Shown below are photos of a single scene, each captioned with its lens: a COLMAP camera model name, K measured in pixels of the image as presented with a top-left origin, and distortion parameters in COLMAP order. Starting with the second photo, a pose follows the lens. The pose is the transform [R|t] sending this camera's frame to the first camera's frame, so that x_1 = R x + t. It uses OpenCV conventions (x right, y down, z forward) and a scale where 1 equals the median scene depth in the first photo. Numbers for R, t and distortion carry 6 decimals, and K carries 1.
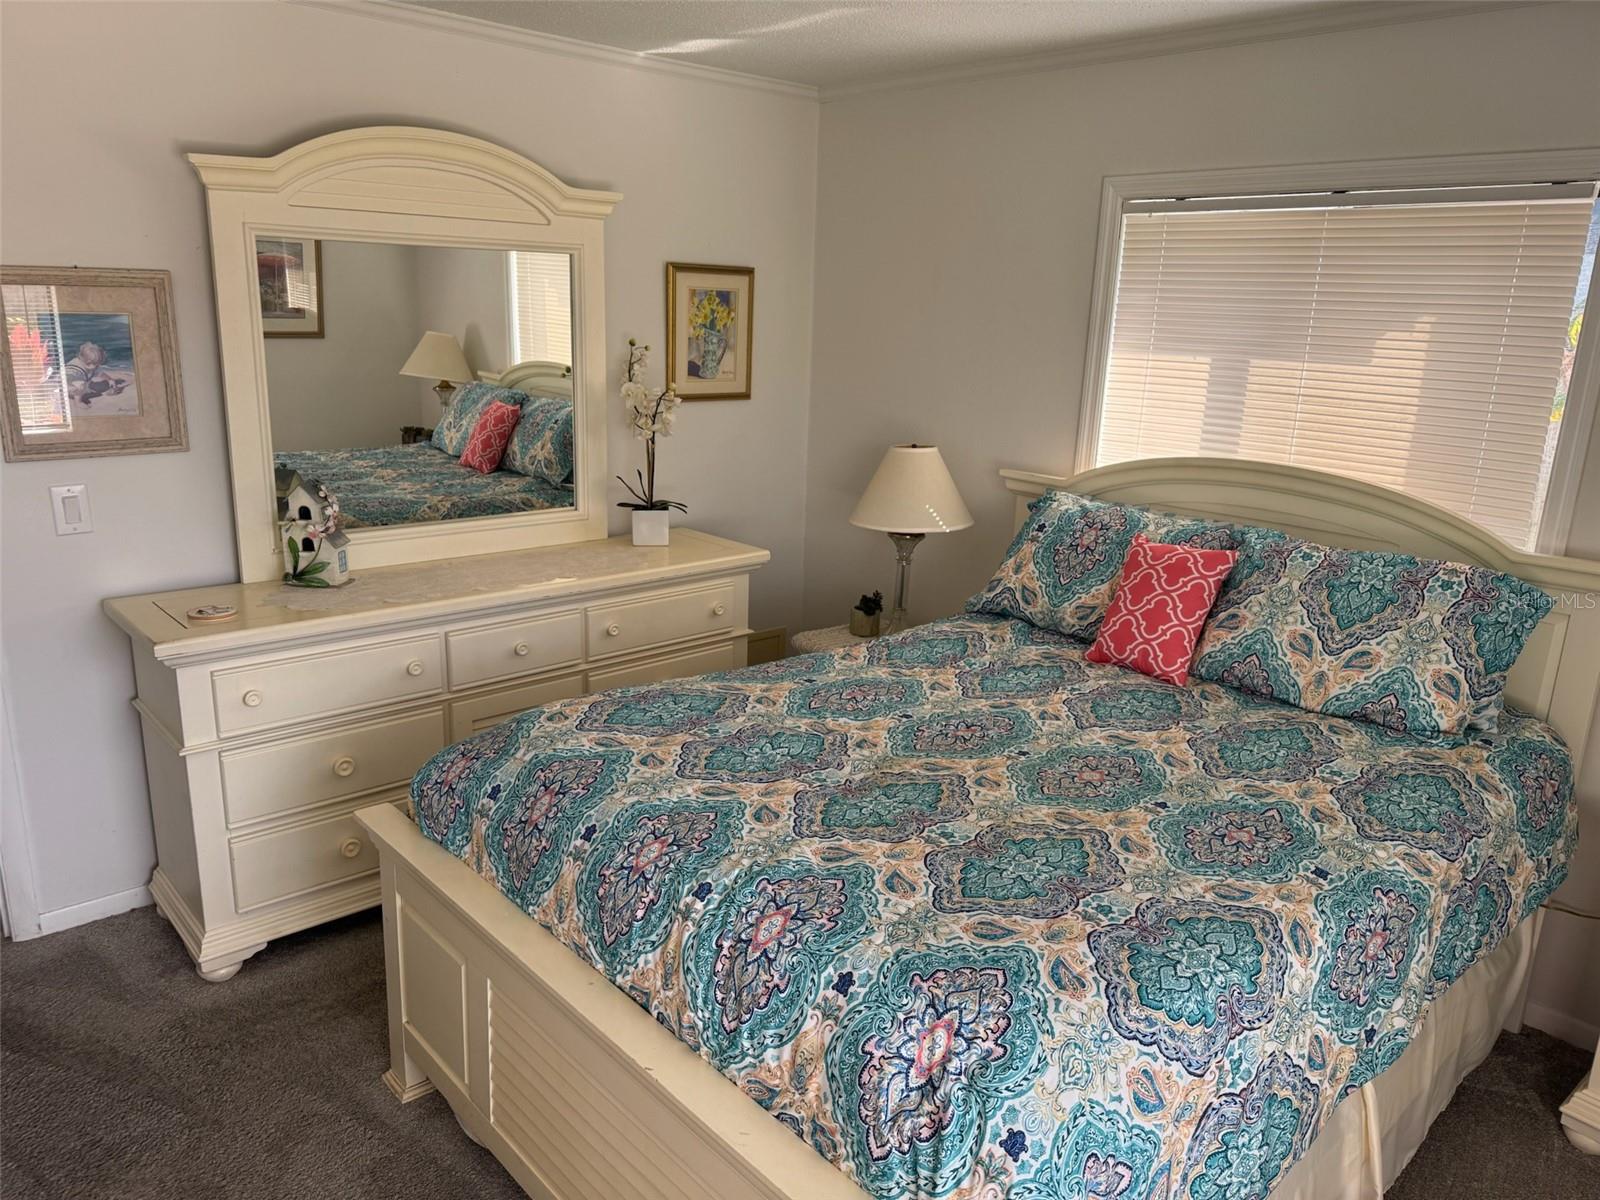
lens RADIAL K [[1131.1, 0, 796.0], [0, 1131.1, 607.7], [0, 0, 1]] dist [0.114719, -0.176846]
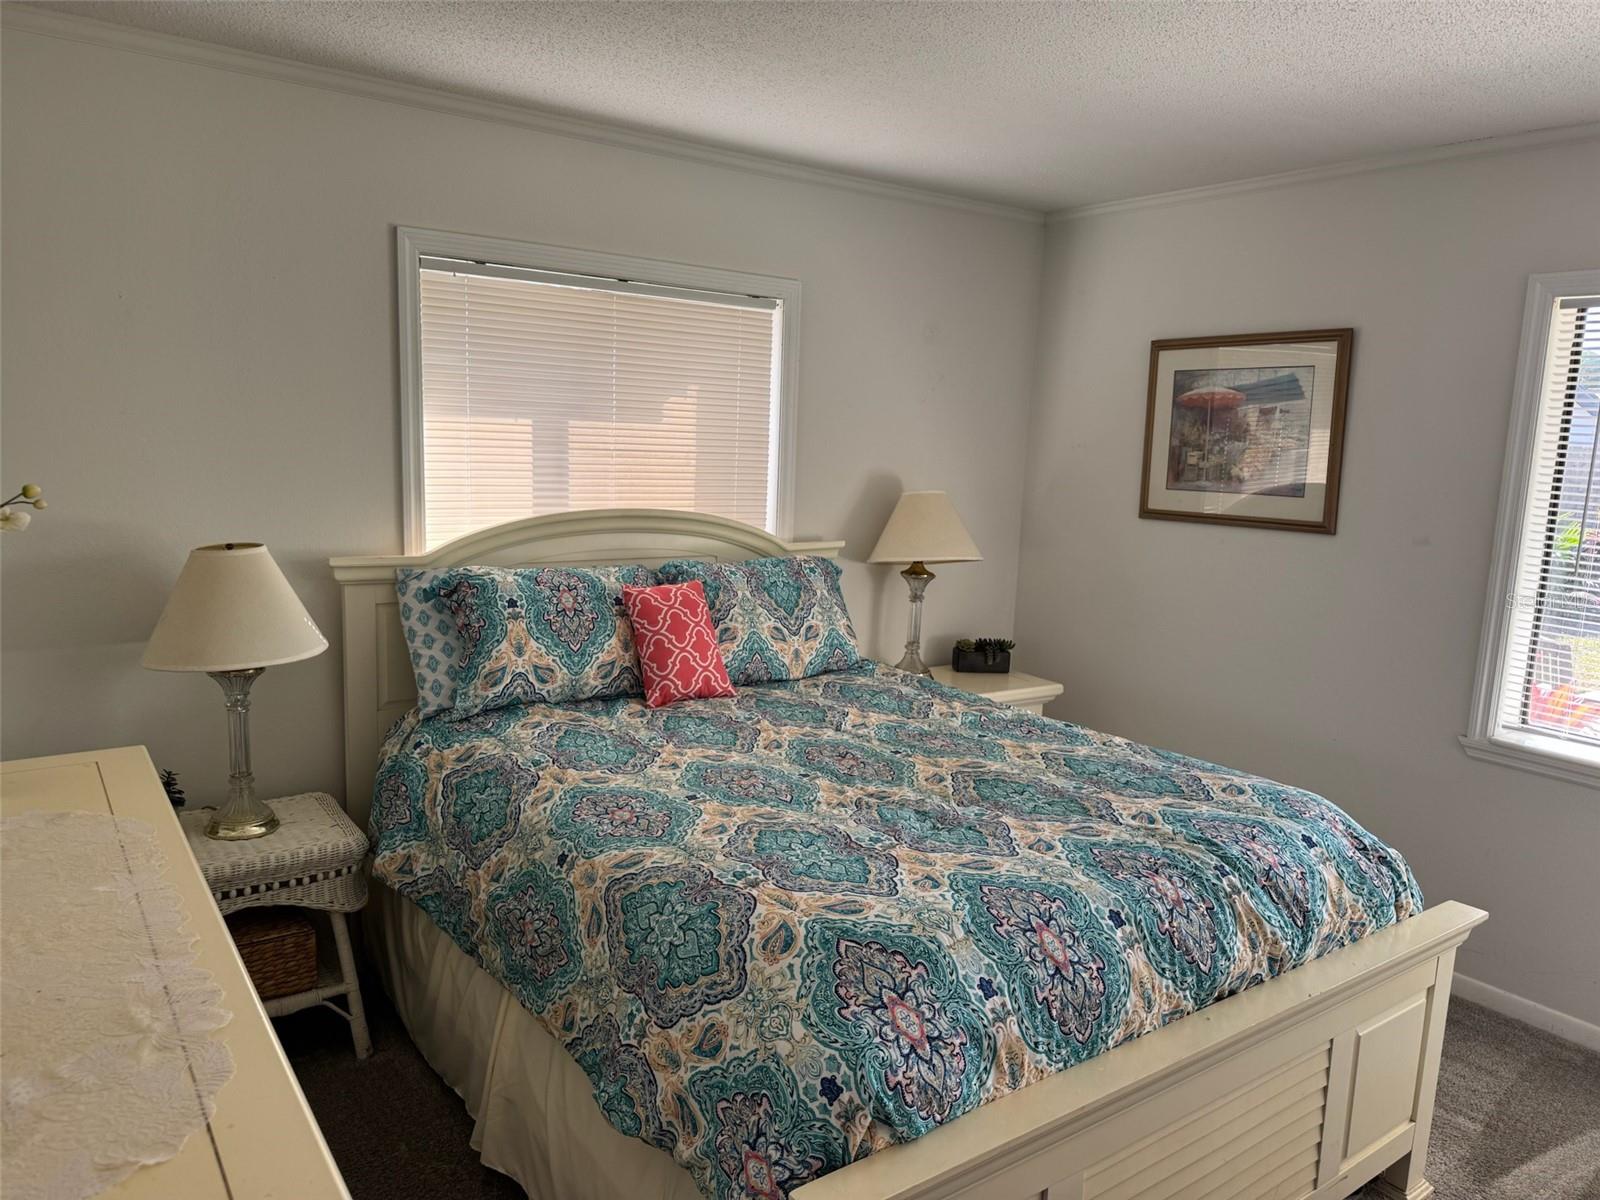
lens RADIAL K [[1131.1, 0, 796.0], [0, 1131.1, 607.7], [0, 0, 1]] dist [0.114719, -0.176846]
pose [[0.102234, -0.186466, 0.977128, -0.774264], [0.224723, 0.961211, 0.159916, -0.189357], [-0.969045, 0.203235, 0.140171, 0.750675]]
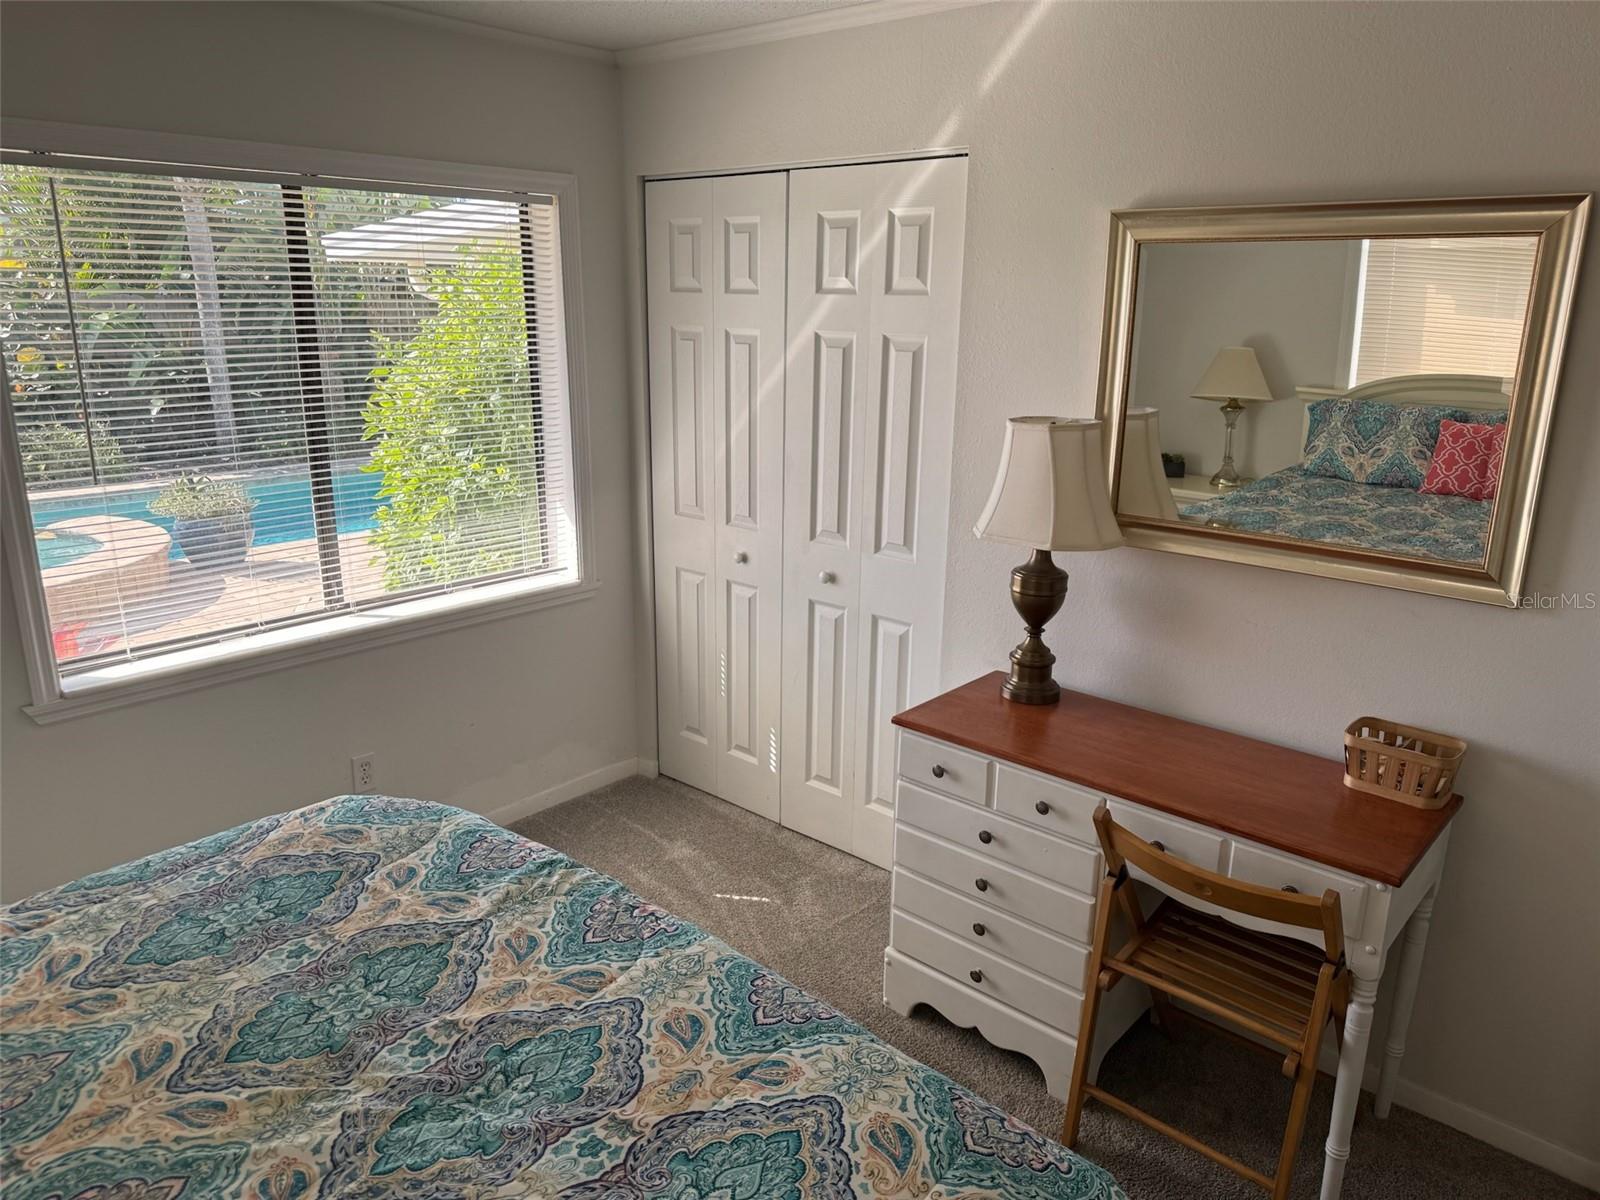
lens RADIAL K [[1131.1, 0, 796.0], [0, 1131.1, 607.7], [0, 0, 1]] dist [0.114719, -0.176846]
pose [[-0.992391, -0.007119, -0.122921, -0.083347], [-0.069490, 0.856517, 0.511419, -0.322286], [0.101643, 0.516070, -0.850494, 1.115792]]
